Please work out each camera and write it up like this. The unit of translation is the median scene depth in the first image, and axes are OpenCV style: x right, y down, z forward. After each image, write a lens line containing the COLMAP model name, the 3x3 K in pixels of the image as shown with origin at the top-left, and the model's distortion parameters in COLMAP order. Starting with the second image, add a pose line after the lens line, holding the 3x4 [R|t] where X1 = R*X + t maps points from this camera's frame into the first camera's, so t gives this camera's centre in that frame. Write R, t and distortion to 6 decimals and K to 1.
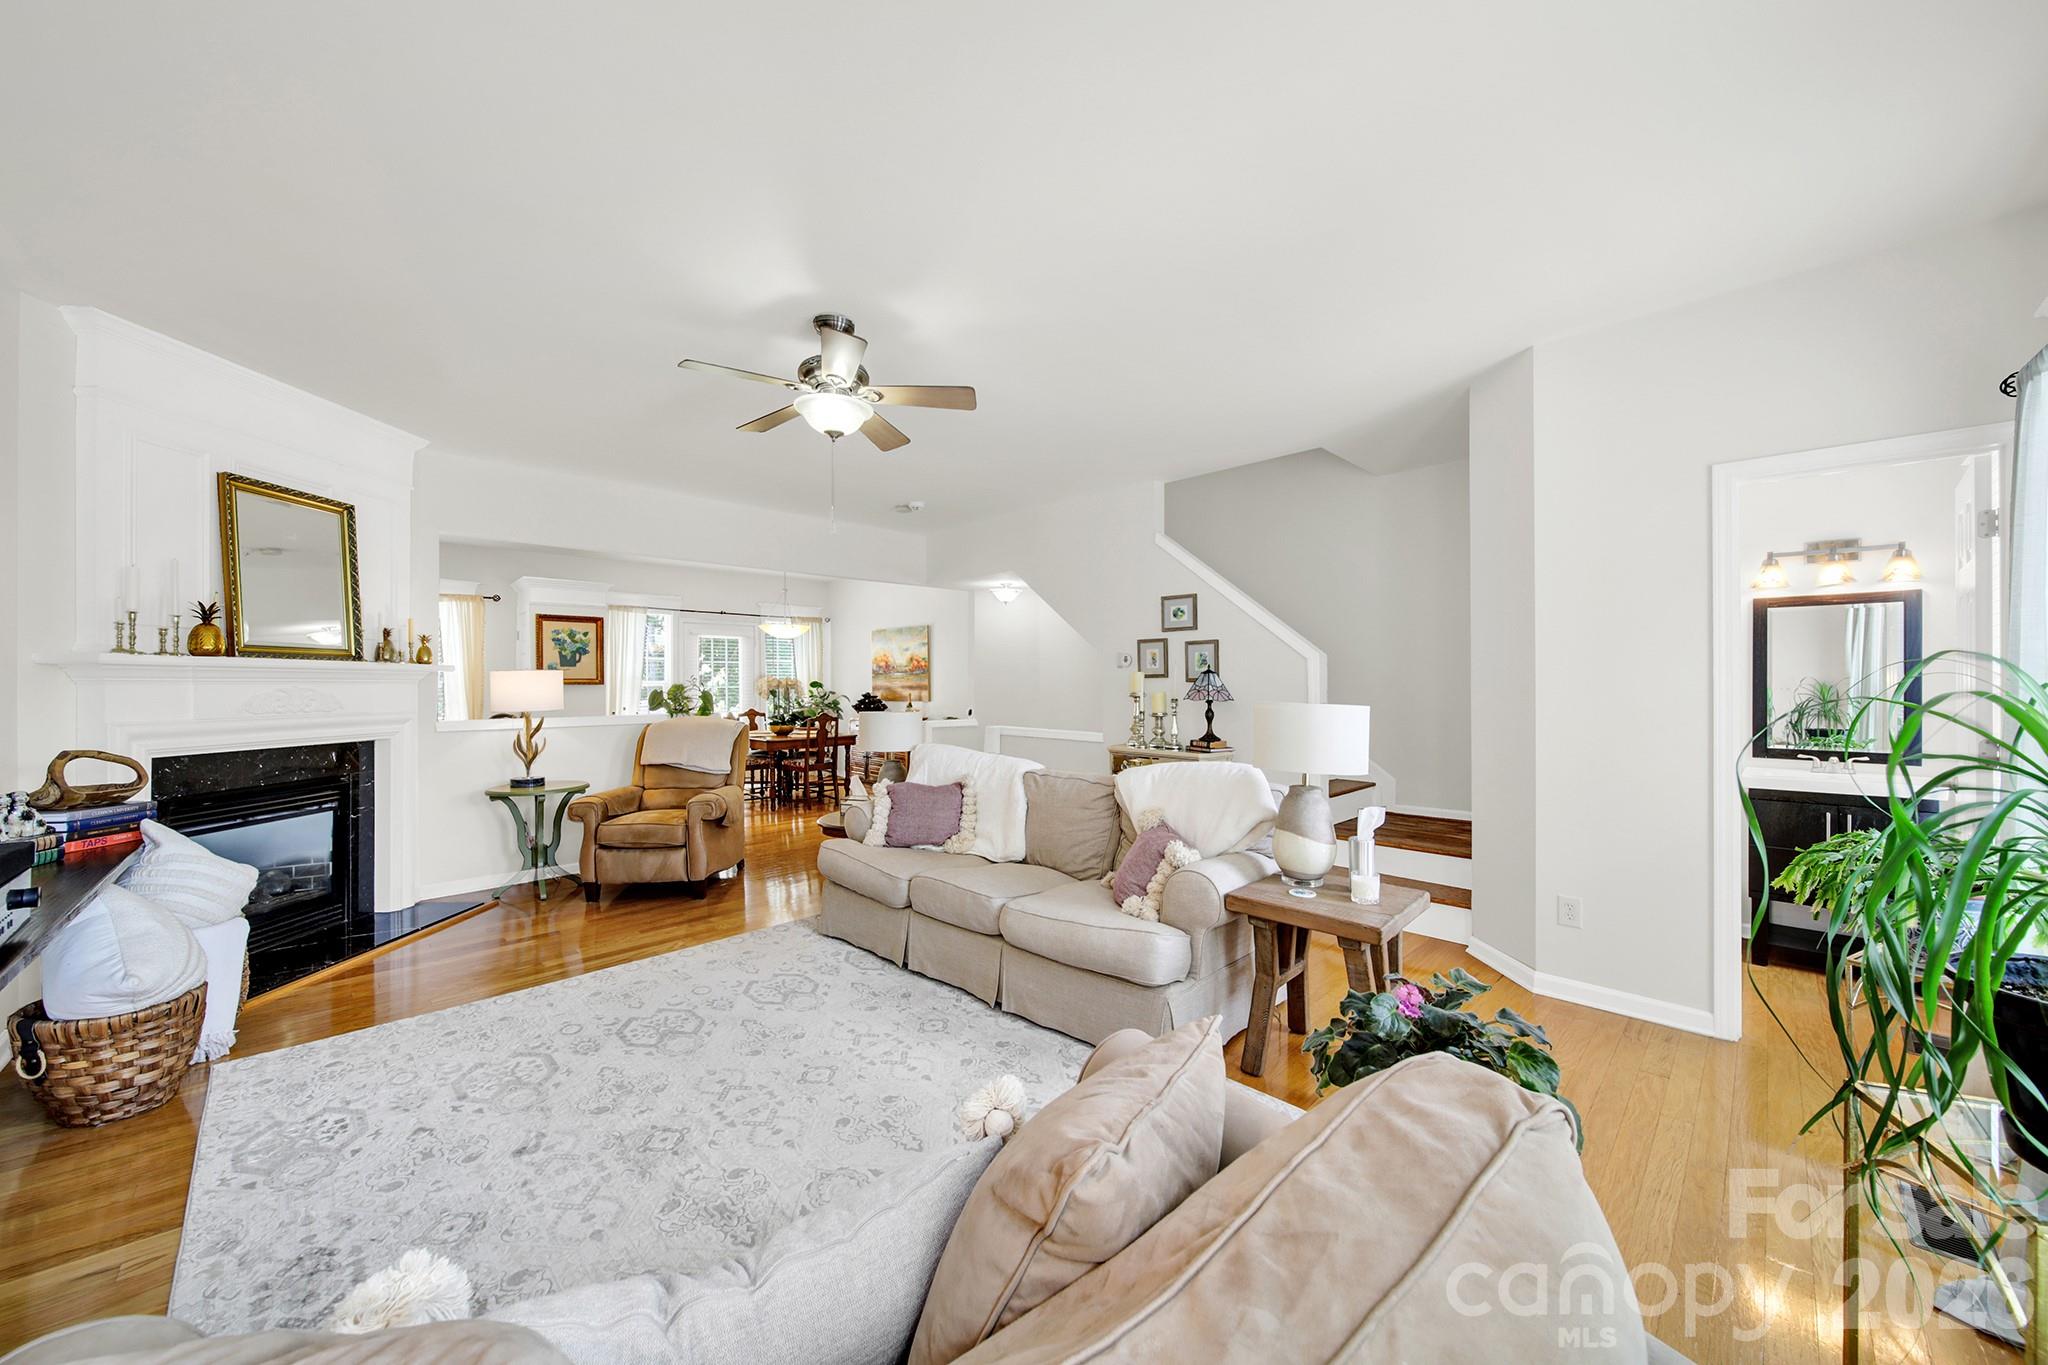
lens RADIAL K [[742.0, 0, 1024.3], [0, 742.0, 676.4], [0, 0, 1]] dist [0.000221, -0.002002]
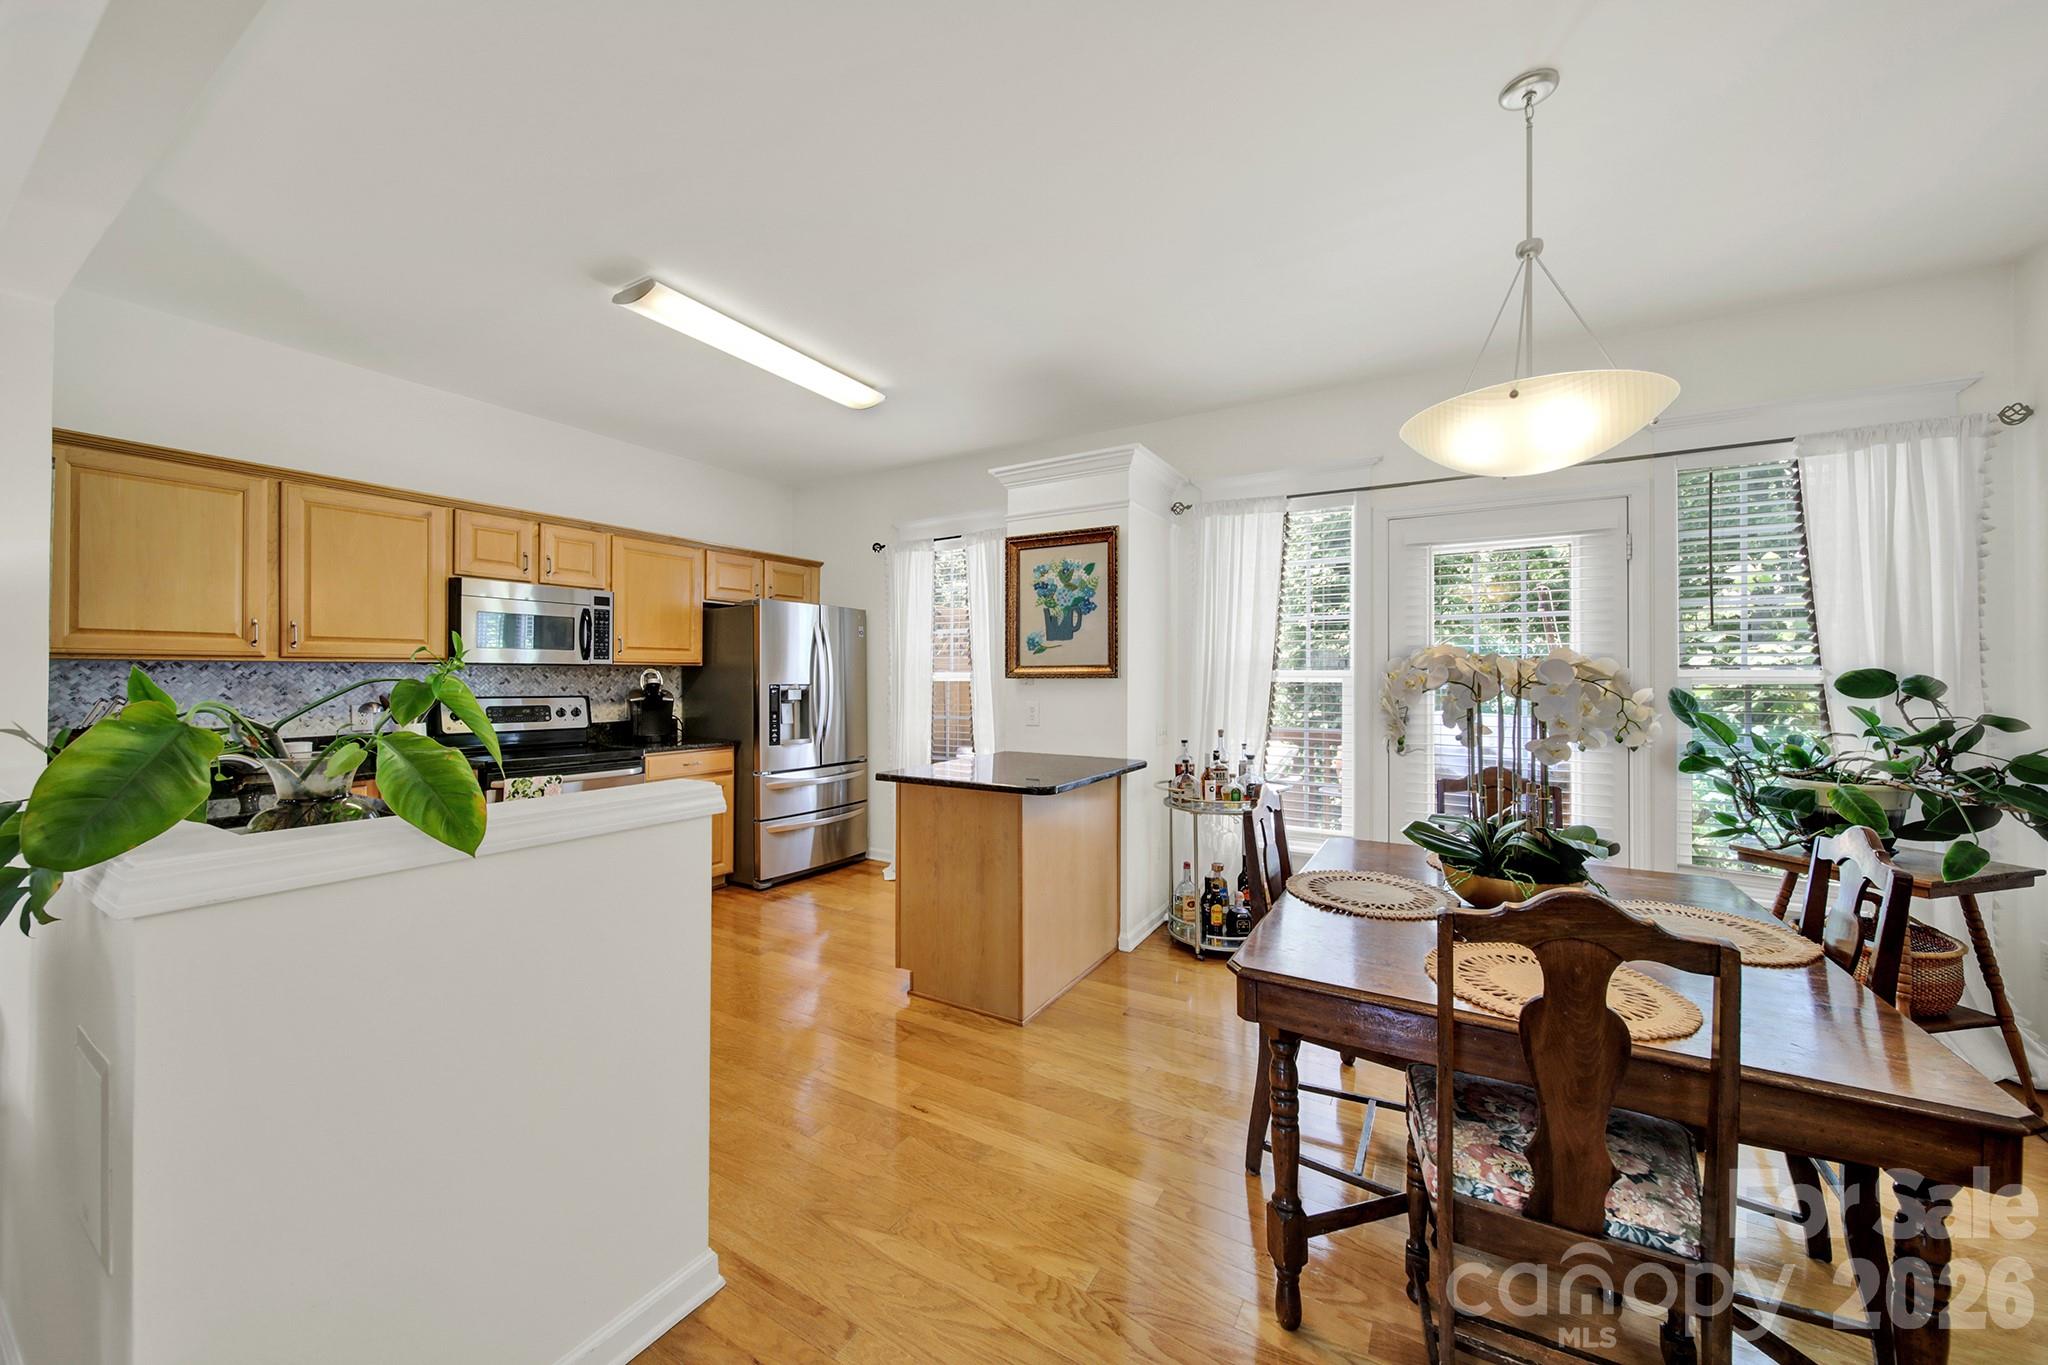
lens RADIAL K [[742.0, 0, 1024.3], [0, 742.0, 676.4], [0, 0, 1]] dist [0.000221, -0.002002]
pose [[0.256690, 0.005405, -0.966479, -0.173253], [0.005412, 0.999961, 0.007030, 0.007015], [0.966479, -0.007035, 0.256650, 0.928513]]
